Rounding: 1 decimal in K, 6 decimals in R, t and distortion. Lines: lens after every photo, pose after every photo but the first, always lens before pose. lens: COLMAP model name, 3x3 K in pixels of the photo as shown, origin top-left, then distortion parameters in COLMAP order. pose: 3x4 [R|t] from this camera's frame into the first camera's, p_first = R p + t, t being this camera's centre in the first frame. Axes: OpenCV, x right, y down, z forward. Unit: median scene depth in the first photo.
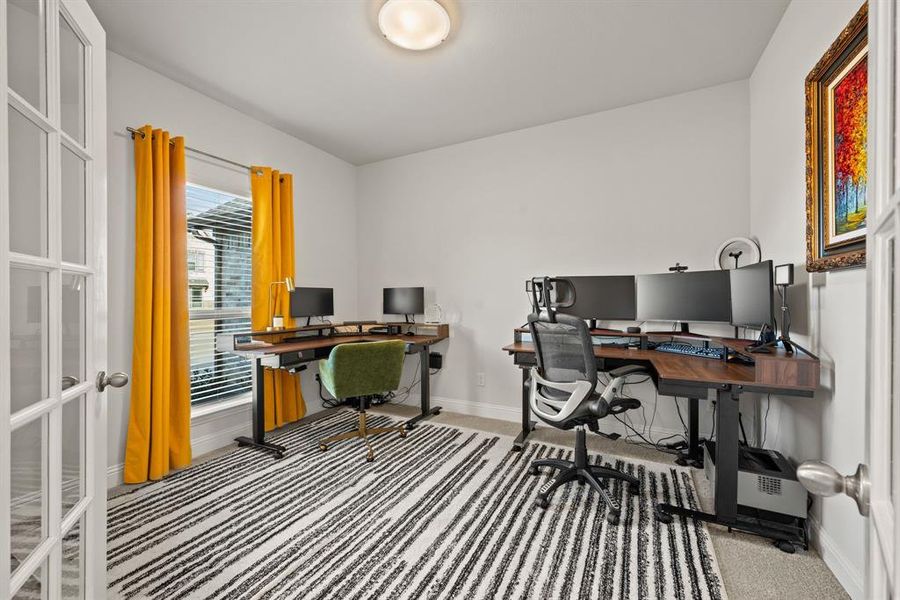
lens RADIAL K [[358.7, 0, 454.0], [0, 358.7, 298.8], [0, 0, 1]] dist [0.000211, -0.000212]
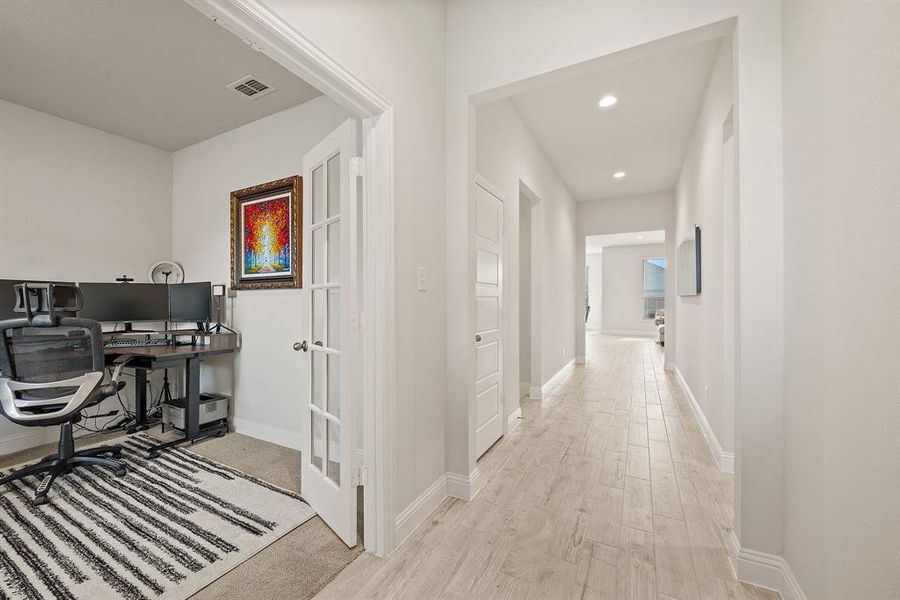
lens RADIAL K [[358.7, 0, 450.8], [0, 358.7, 301.6], [0, 0, 1]] dist [0.000211, -0.000212]
pose [[0.027339, 0.002299, 0.999624, -0.893853], [0.004586, 0.999987, -0.002425, 0.000165], [-0.999616, 0.004651, 0.027328, -0.254391]]
